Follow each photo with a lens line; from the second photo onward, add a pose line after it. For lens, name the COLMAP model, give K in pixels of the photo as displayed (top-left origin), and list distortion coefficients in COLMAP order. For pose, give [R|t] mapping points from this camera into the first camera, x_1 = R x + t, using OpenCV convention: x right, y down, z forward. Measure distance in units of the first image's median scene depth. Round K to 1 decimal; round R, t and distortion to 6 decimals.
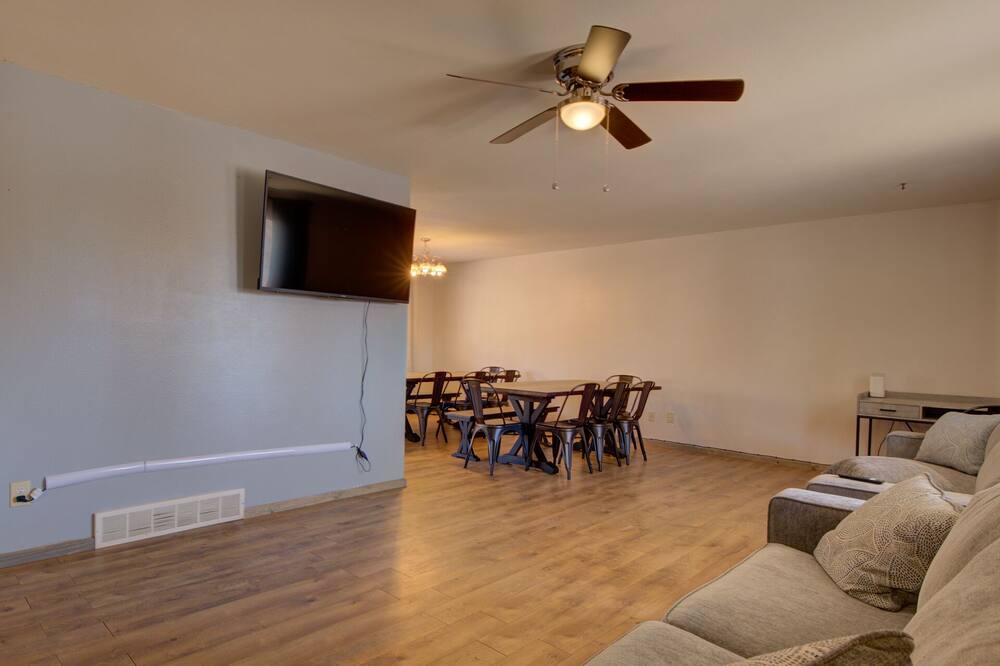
lens RADIAL K [[559.6, 0, 483.2], [0, 559.6, 348.7], [0, 0, 1]] dist [0.001533, -0.000399]
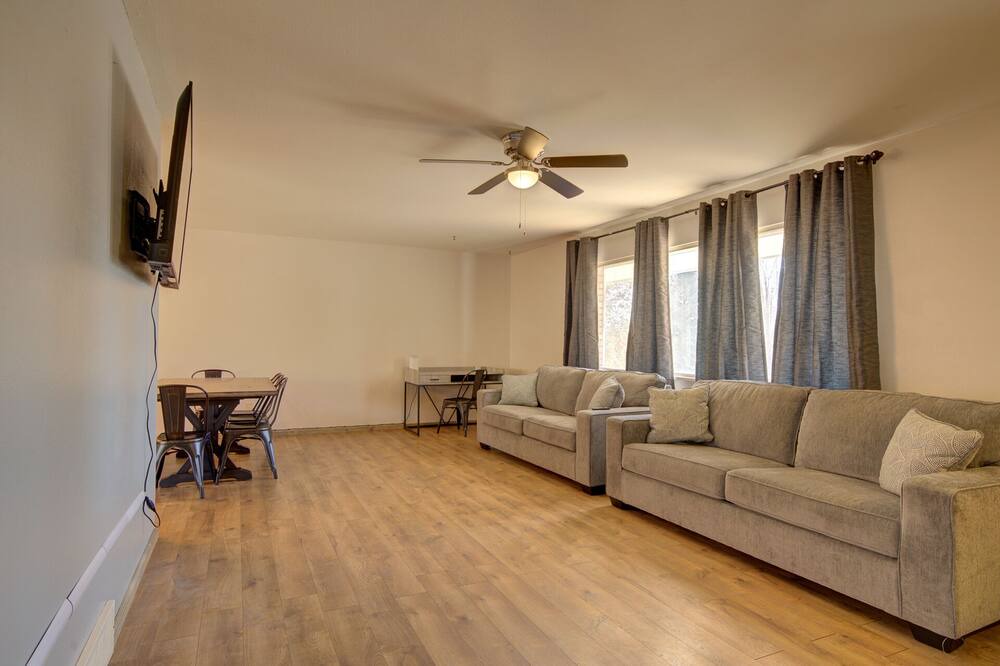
lens RADIAL K [[531.8, 0, 485.0], [0, 531.8, 331.9], [0, 0, 1]] dist [0.005340, -0.008983]
pose [[0.382939, -0.003081, 0.923768, -0.820764], [0.005600, 0.999984, 0.001014, -0.030508], [-0.923757, 0.004785, 0.382950, 0.443892]]
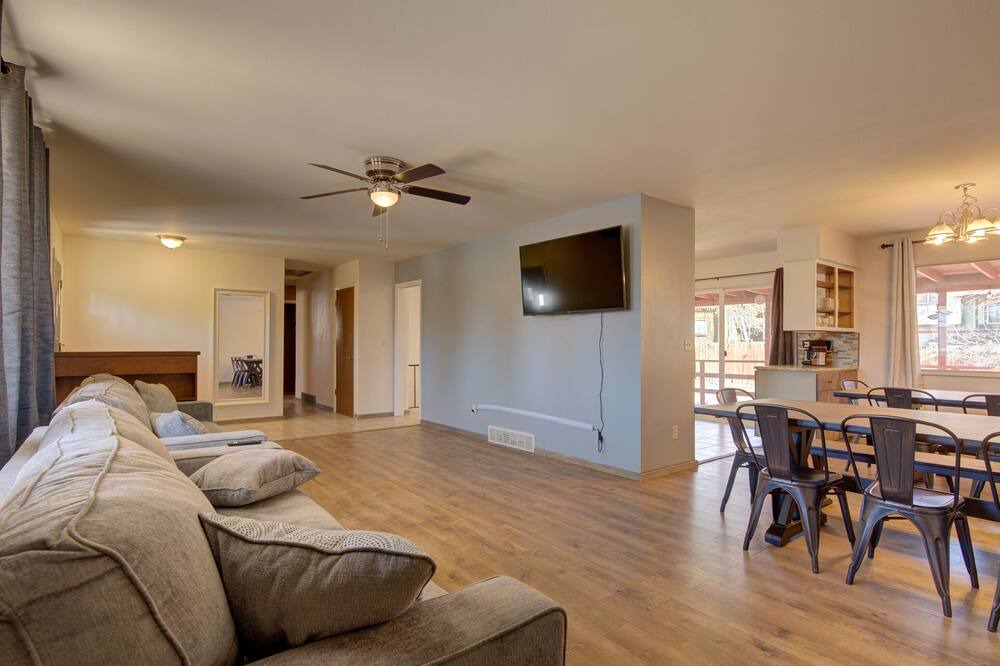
lens RADIAL K [[522.5, 0, 493.7], [0, 522.5, 343.2], [0, 0, 1]] dist [0.000513, -0.001917]
pose [[-0.162011, -0.026922, -0.986422, 1.175006], [-0.012271, 0.999605, -0.025266, 0.017563], [0.986713, 0.008011, -0.162278, 1.172131]]
